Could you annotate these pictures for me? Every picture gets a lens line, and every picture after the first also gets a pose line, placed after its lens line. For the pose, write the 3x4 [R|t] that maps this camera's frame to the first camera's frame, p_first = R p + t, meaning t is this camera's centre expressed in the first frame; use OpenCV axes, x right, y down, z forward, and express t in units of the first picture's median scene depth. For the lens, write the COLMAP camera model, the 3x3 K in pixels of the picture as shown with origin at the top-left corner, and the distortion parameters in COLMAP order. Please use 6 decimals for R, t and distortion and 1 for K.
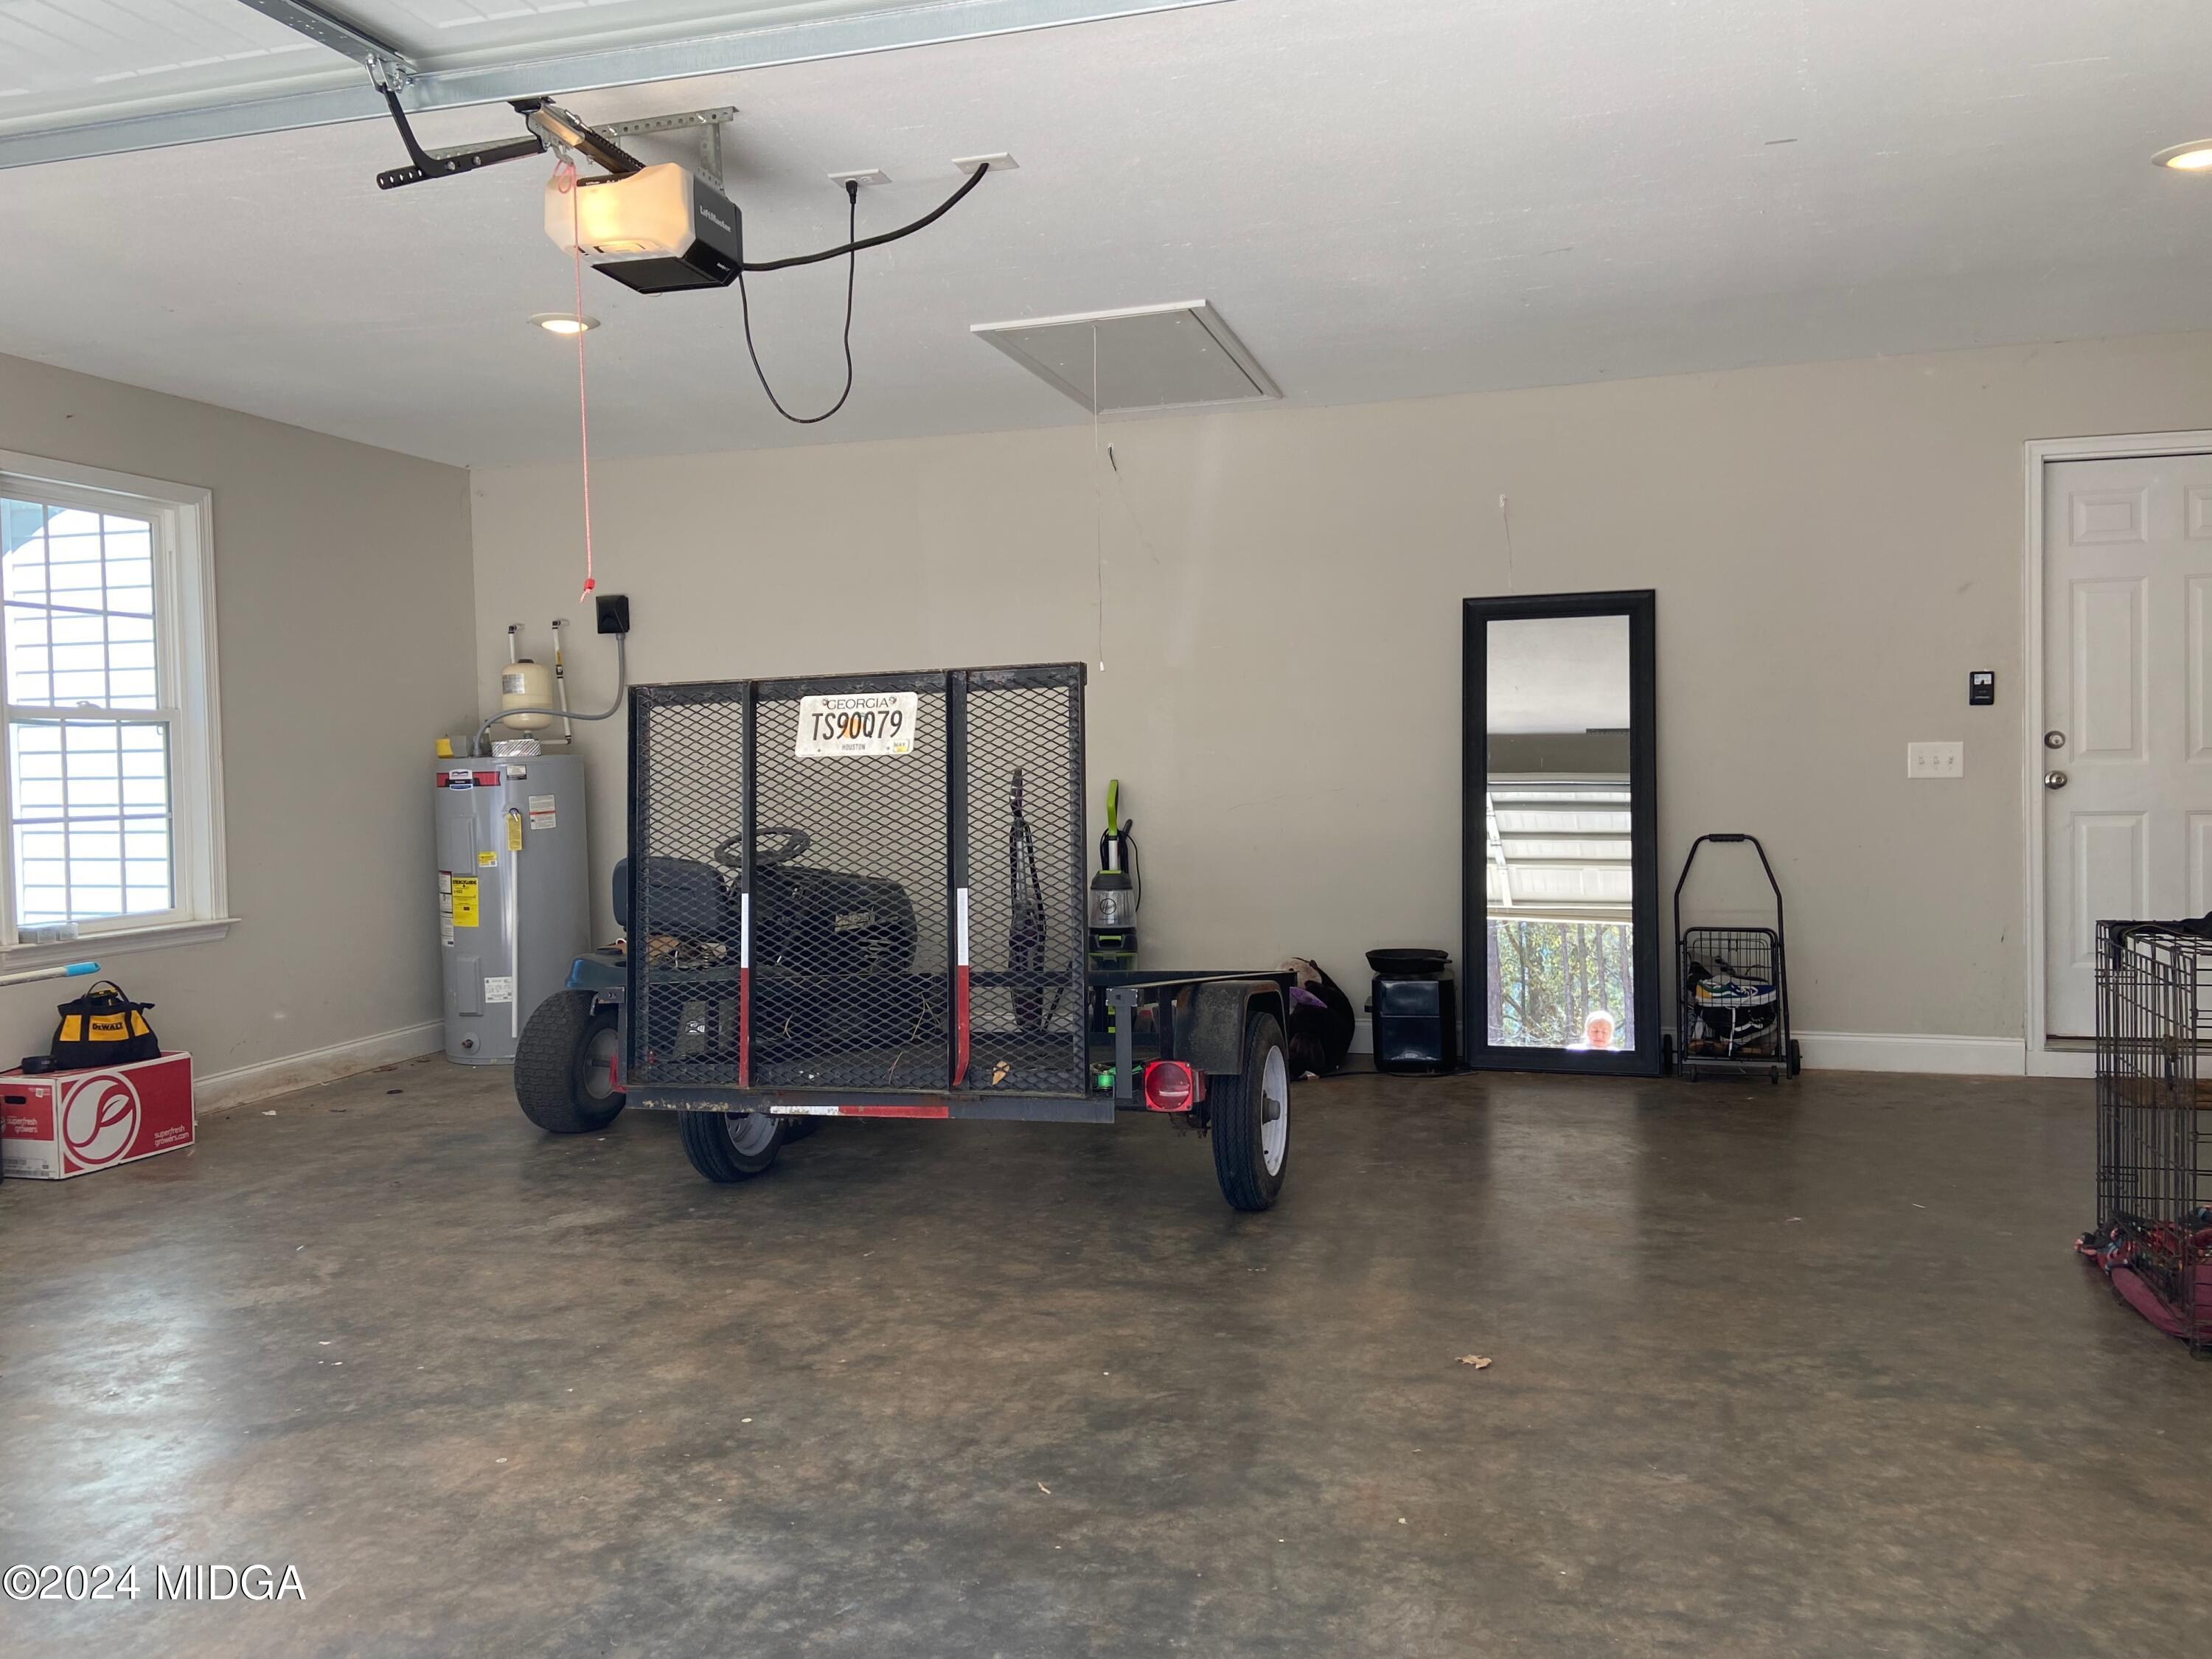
lens RADIAL K [[1683.4, 0, 1106.0], [0, 1683.4, 829.5], [0, 0, 1]] dist [0.123137, -0.162139]
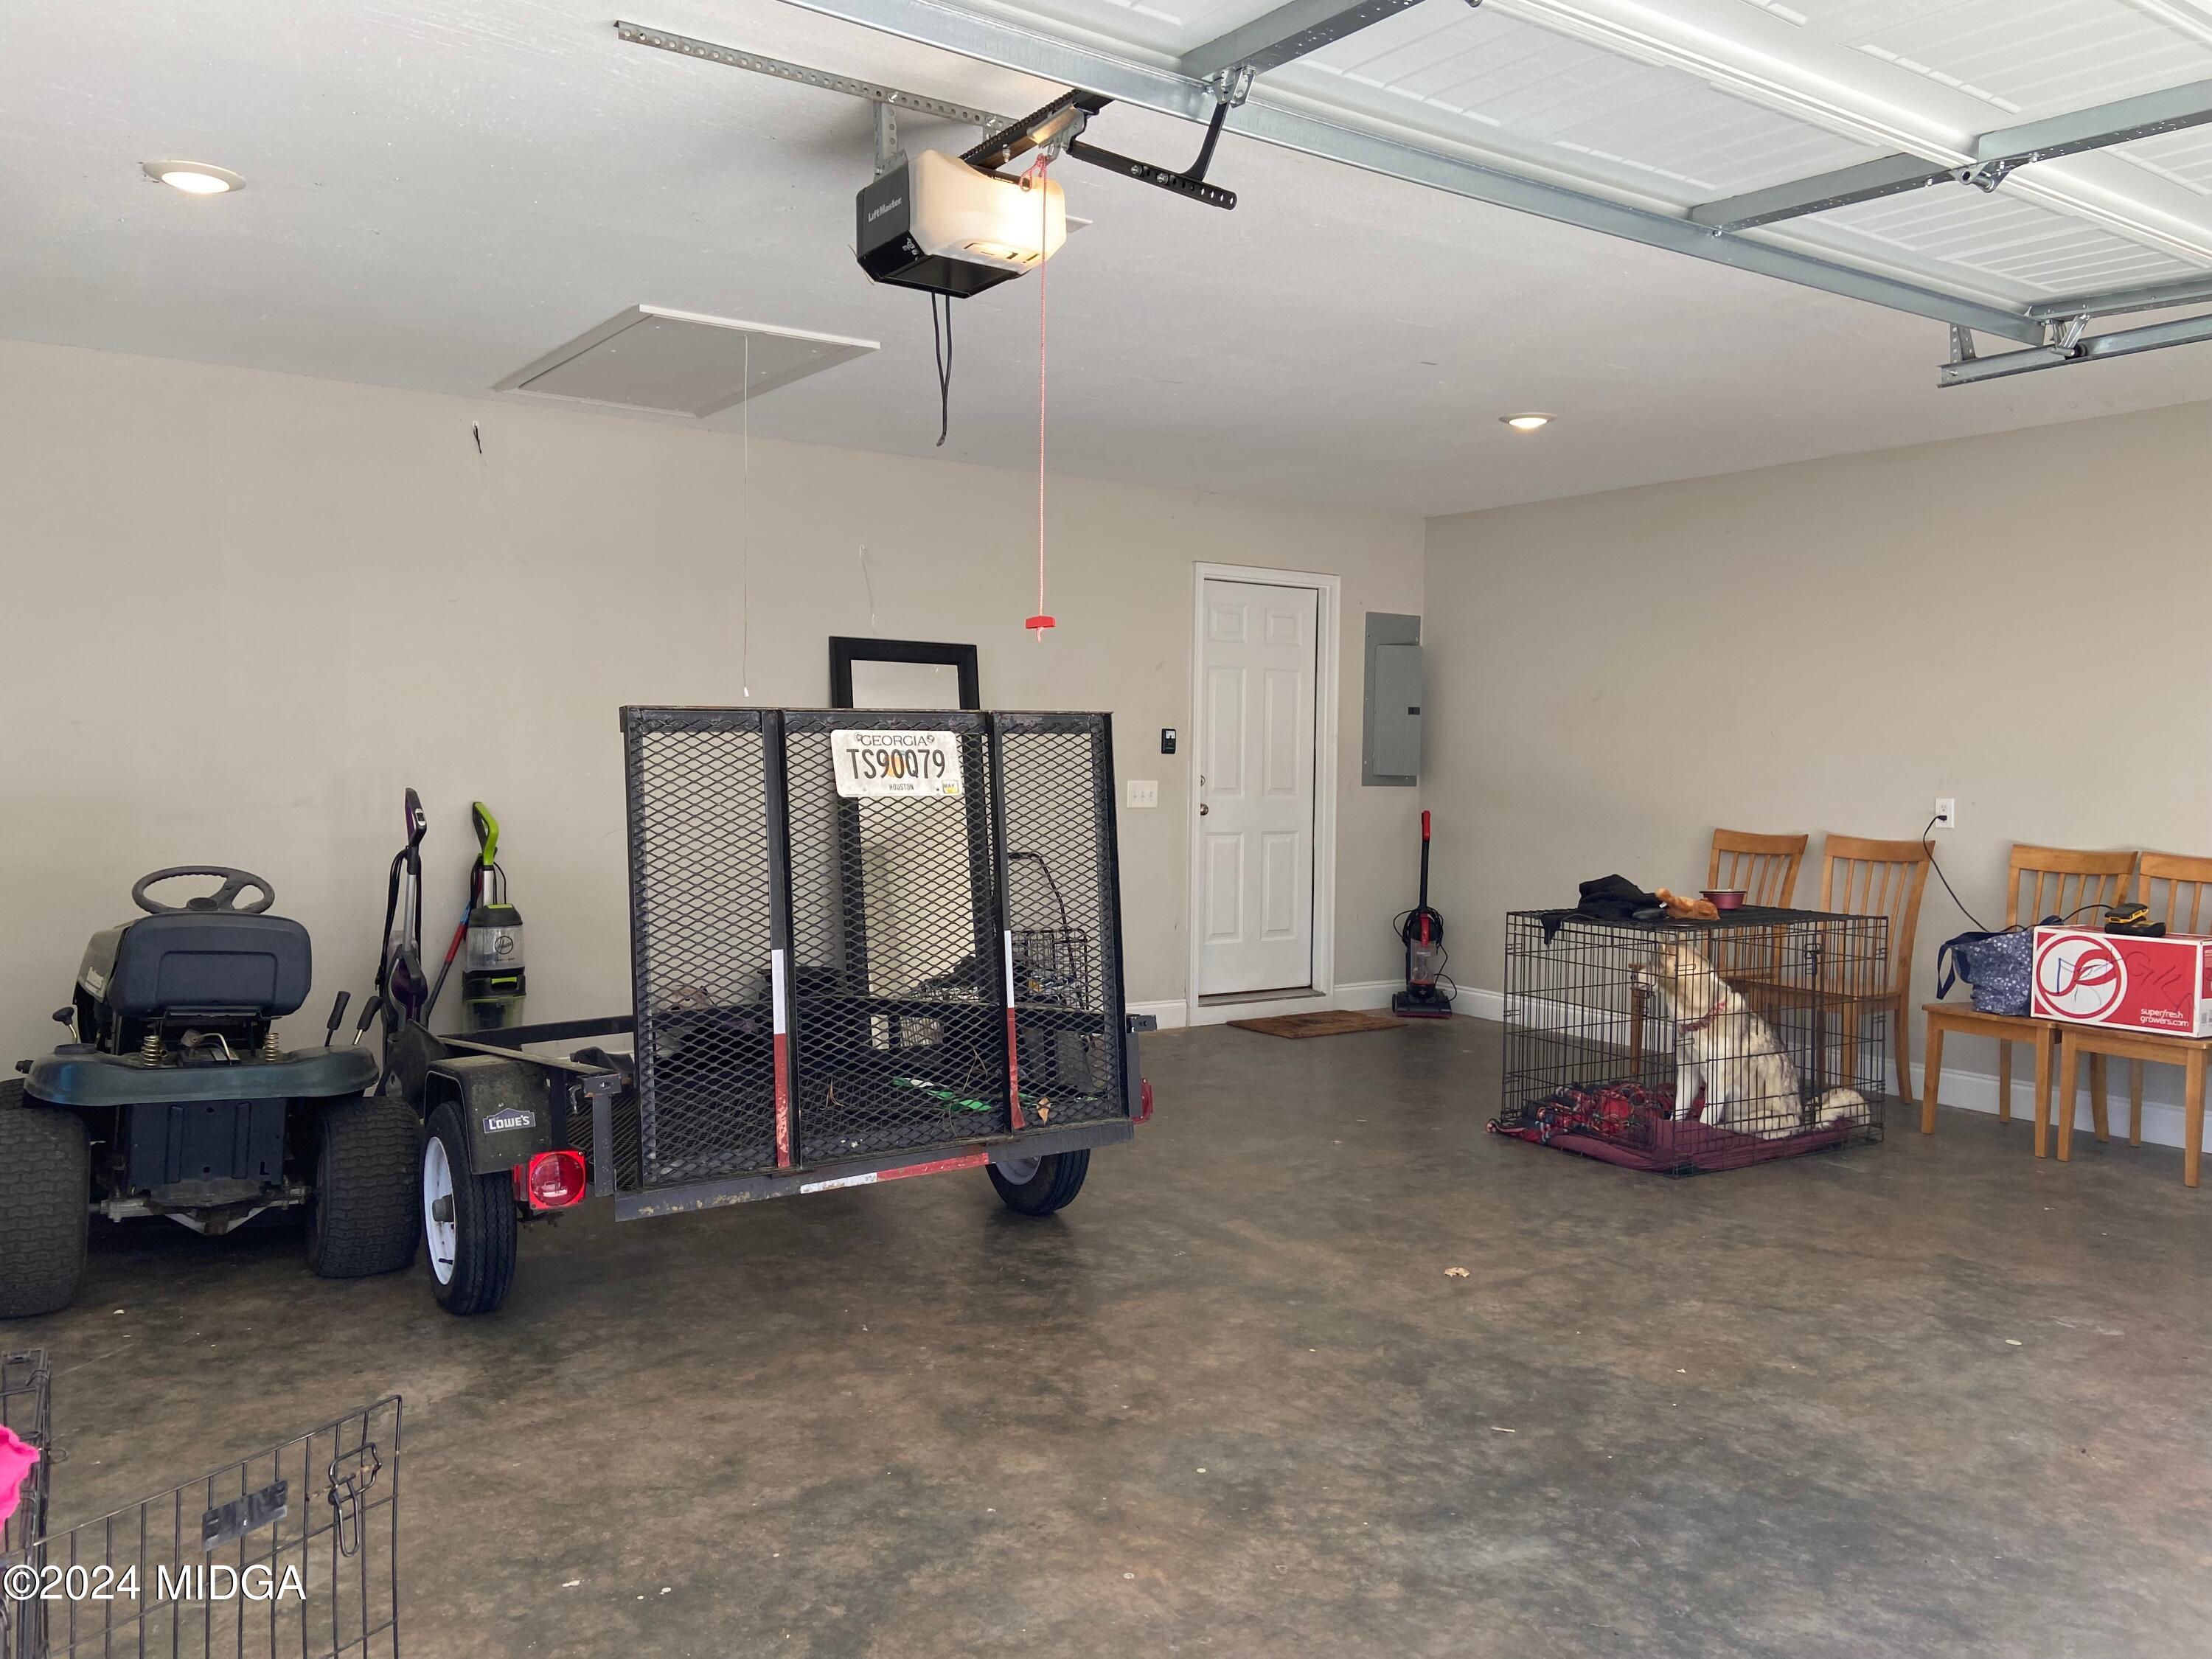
lens RADIAL K [[1660.5, 0, 1067.4], [0, 1660.5, 834.4], [0, 0, 1]] dist [0.127990, -0.160423]
pose [[0.652506, -0.009207, 0.757727, -0.909172], [0.006791, 0.999957, 0.006302, -0.031714], [-0.757753, 0.001034, 0.652541, 0.371488]]
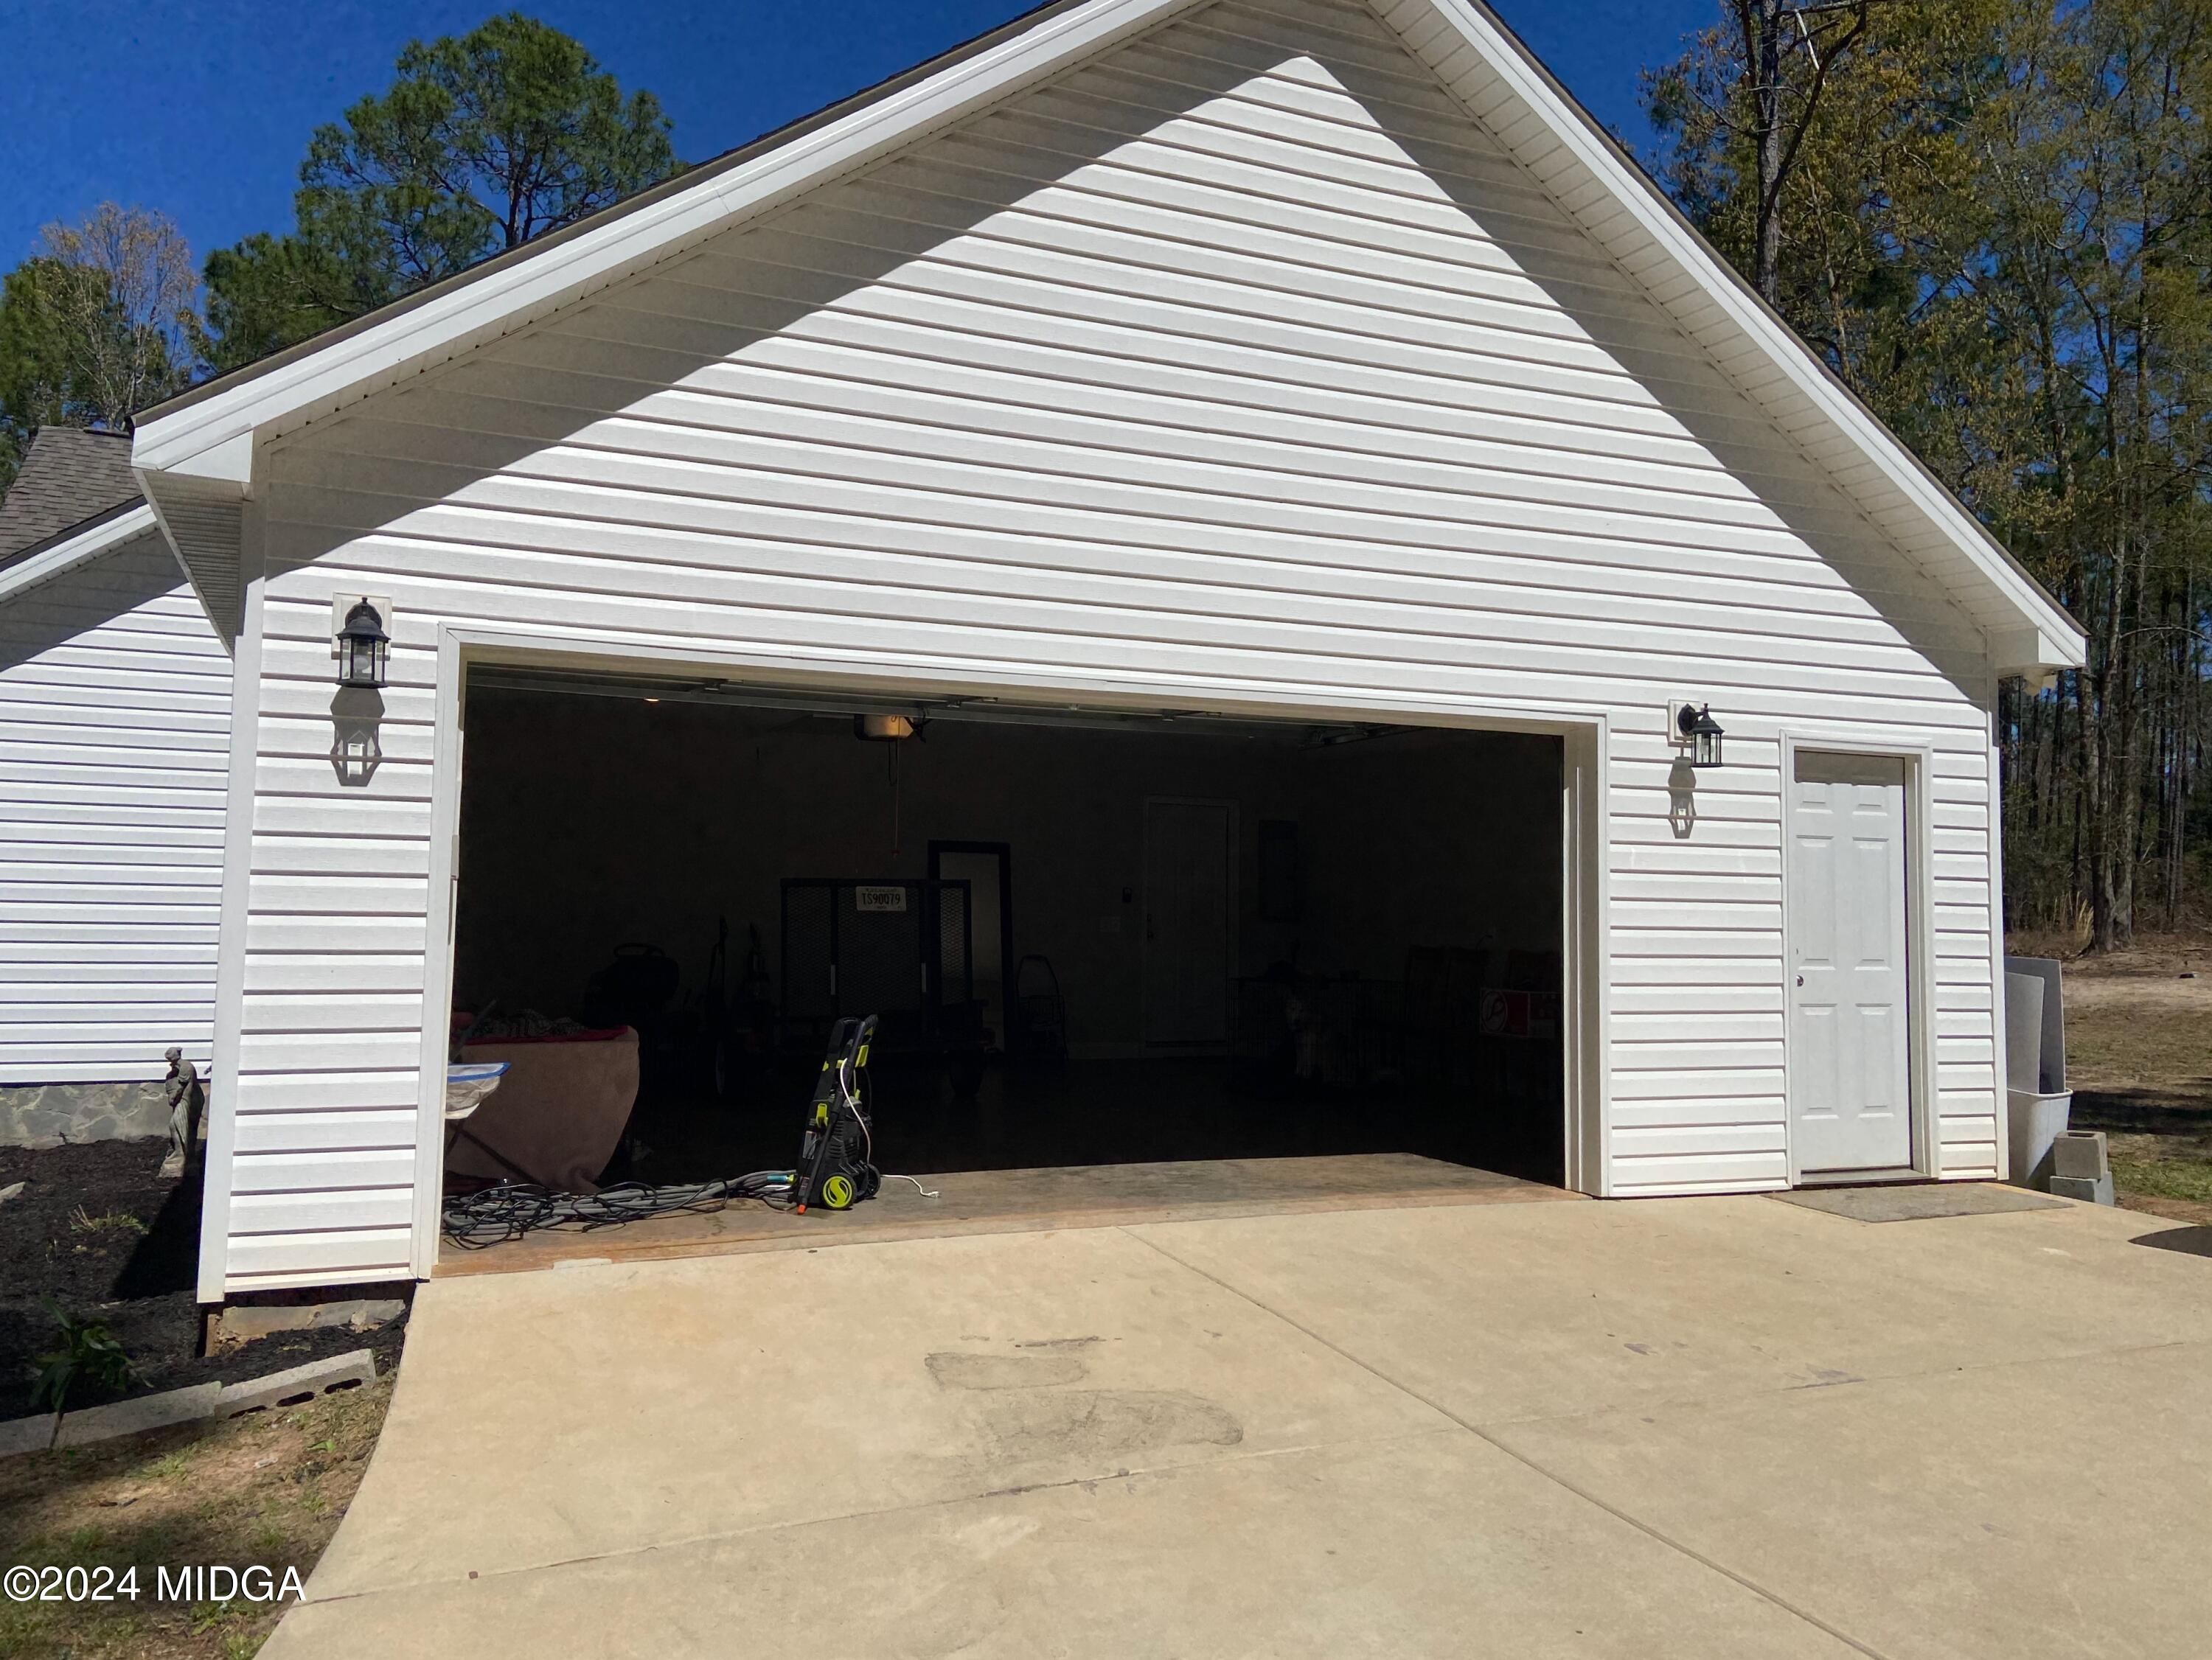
lens RADIAL K [[1683.1, 0, 1106.0], [0, 1683.1, 830.0], [0, 0, 1]] dist [0.123137, -0.162139]
pose [[0.773030, 0.064716, 0.631060, -1.739207], [-0.005933, 0.995477, -0.094819, 0.086843], [-0.634342, 0.069554, 0.769917, -1.384069]]
